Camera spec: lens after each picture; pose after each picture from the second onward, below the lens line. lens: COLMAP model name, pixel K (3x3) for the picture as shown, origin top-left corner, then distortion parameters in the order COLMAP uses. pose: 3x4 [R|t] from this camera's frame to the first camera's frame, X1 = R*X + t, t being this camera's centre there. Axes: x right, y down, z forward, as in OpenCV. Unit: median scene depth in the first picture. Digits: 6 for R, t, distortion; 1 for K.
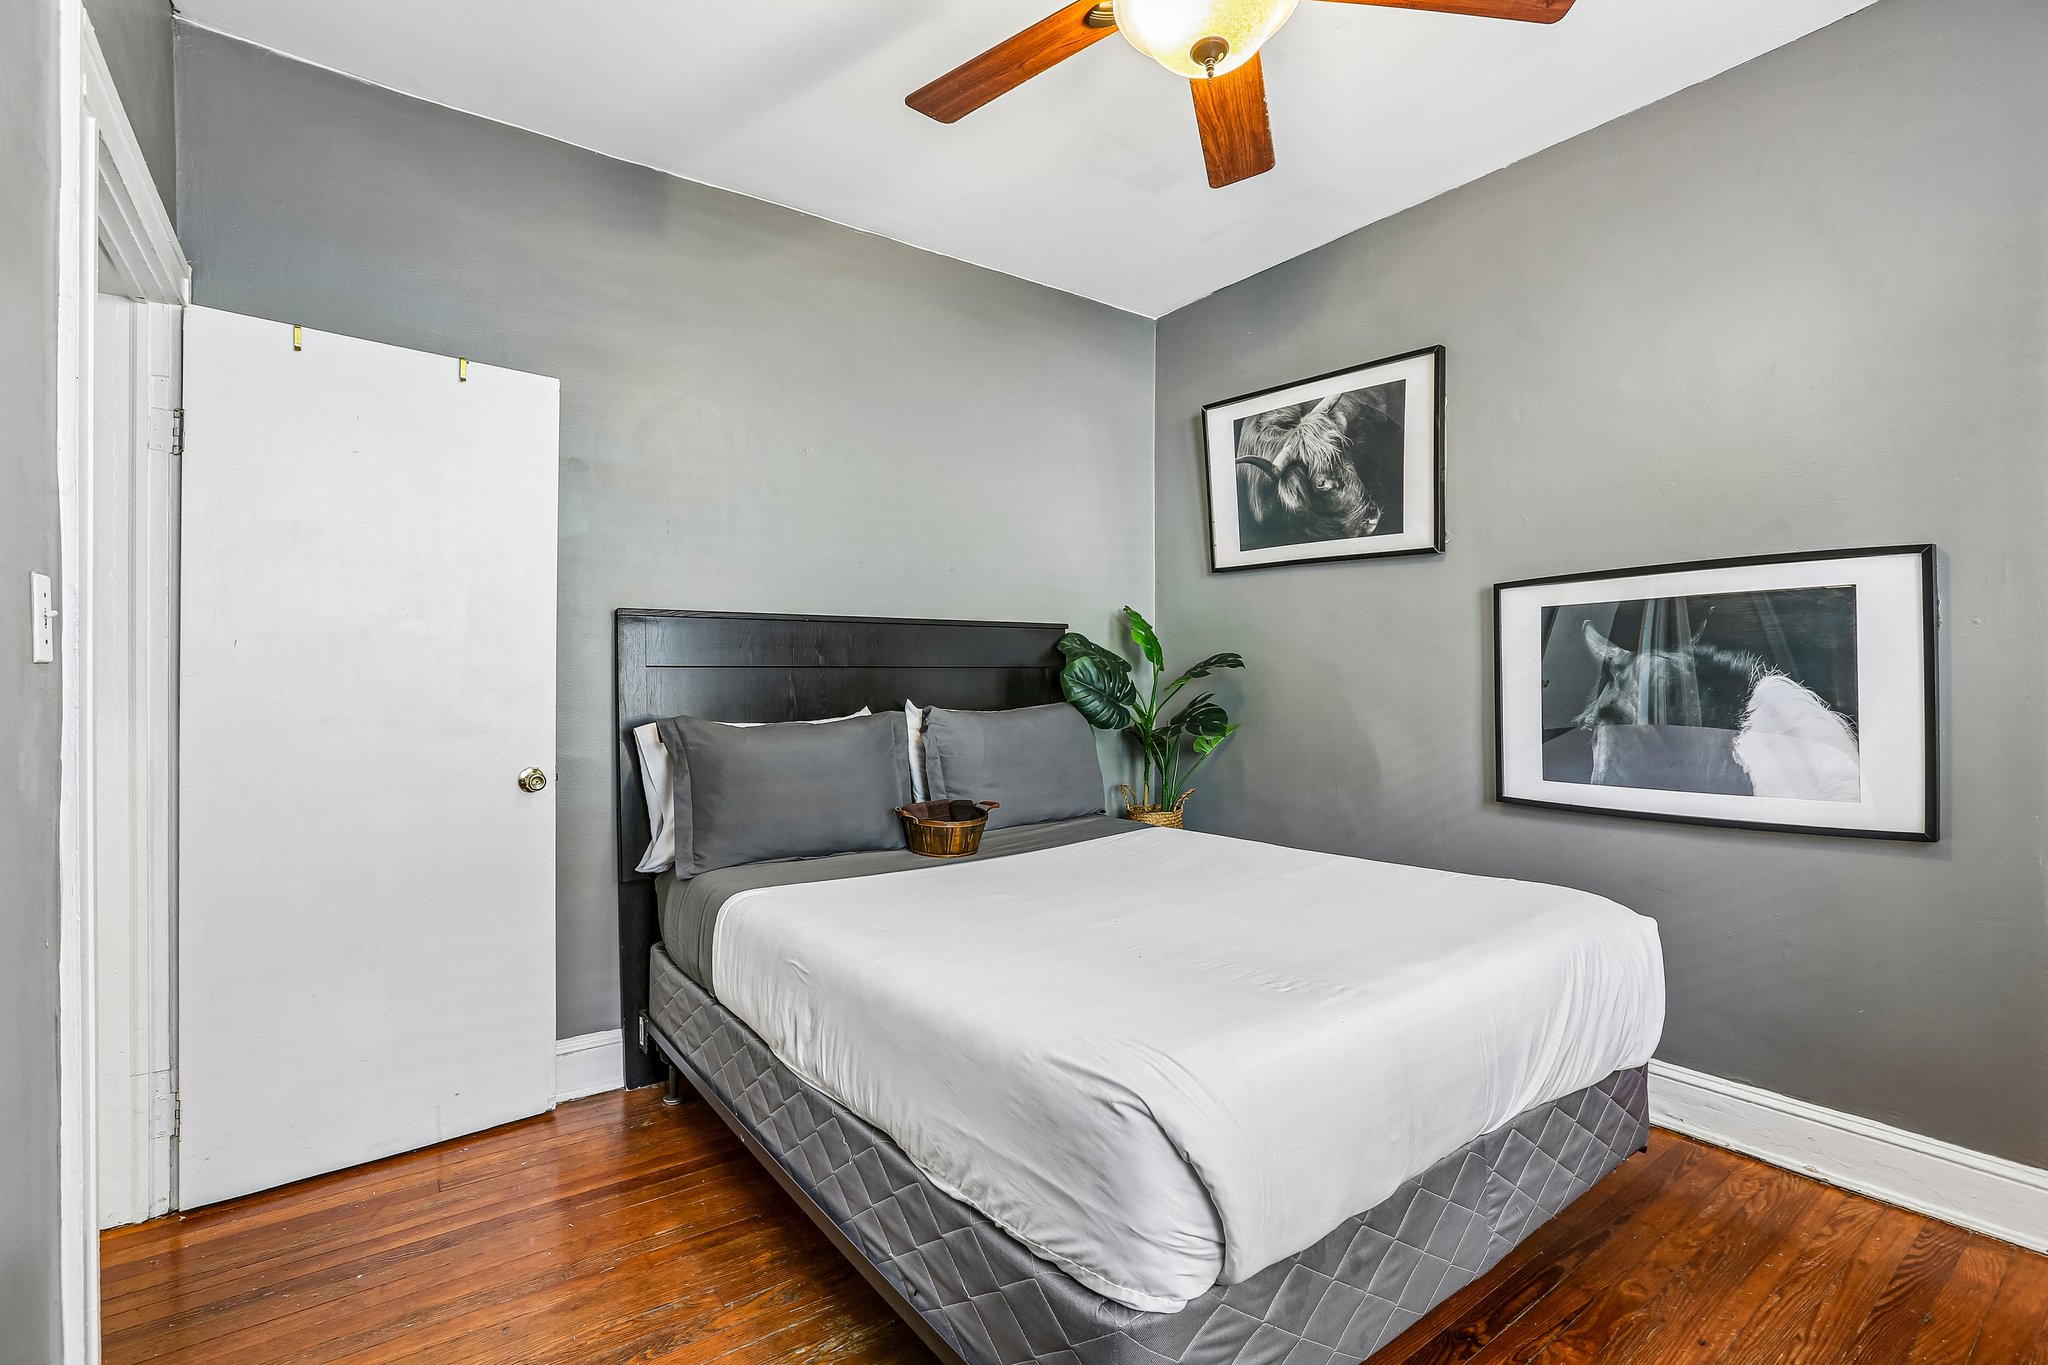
lens RADIAL K [[936.3, 0, 1017.9], [0, 936.3, 683.0], [0, 0, 1]] dist [-0.000184, 0.000049]
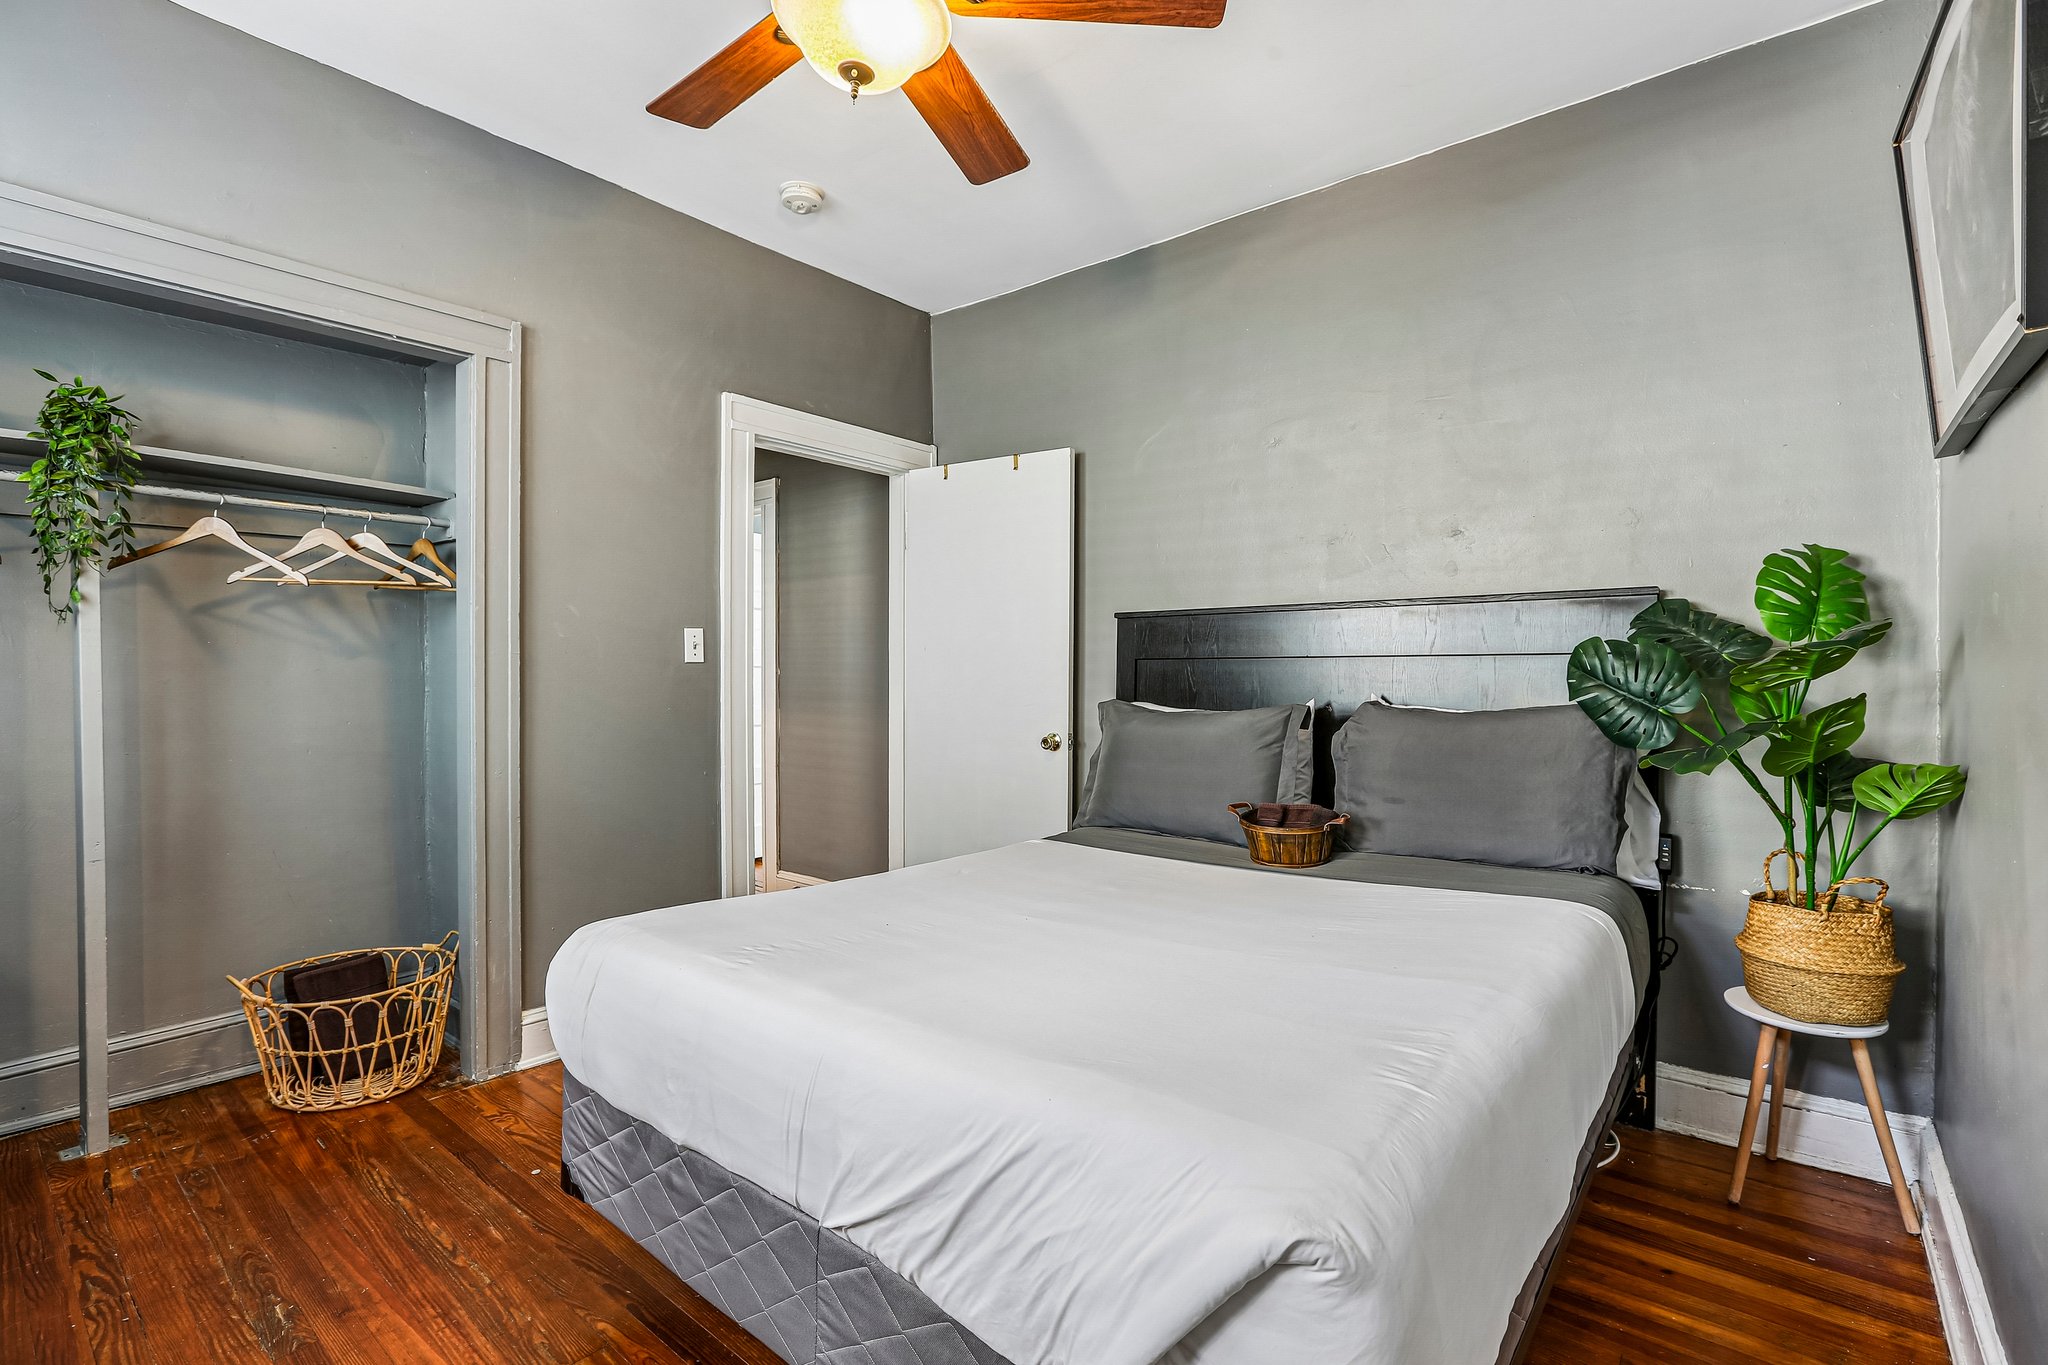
lens RADIAL K [[936.3, 0, 1017.9], [0, 936.3, 683.0], [0, 0, 1]] dist [-0.000184, 0.000049]
pose [[0.251598, 0.012350, -0.967753, 0.798158], [-0.010543, 0.999894, 0.010019, 0.002980], [0.967774, 0.007682, 0.251702, 0.582474]]
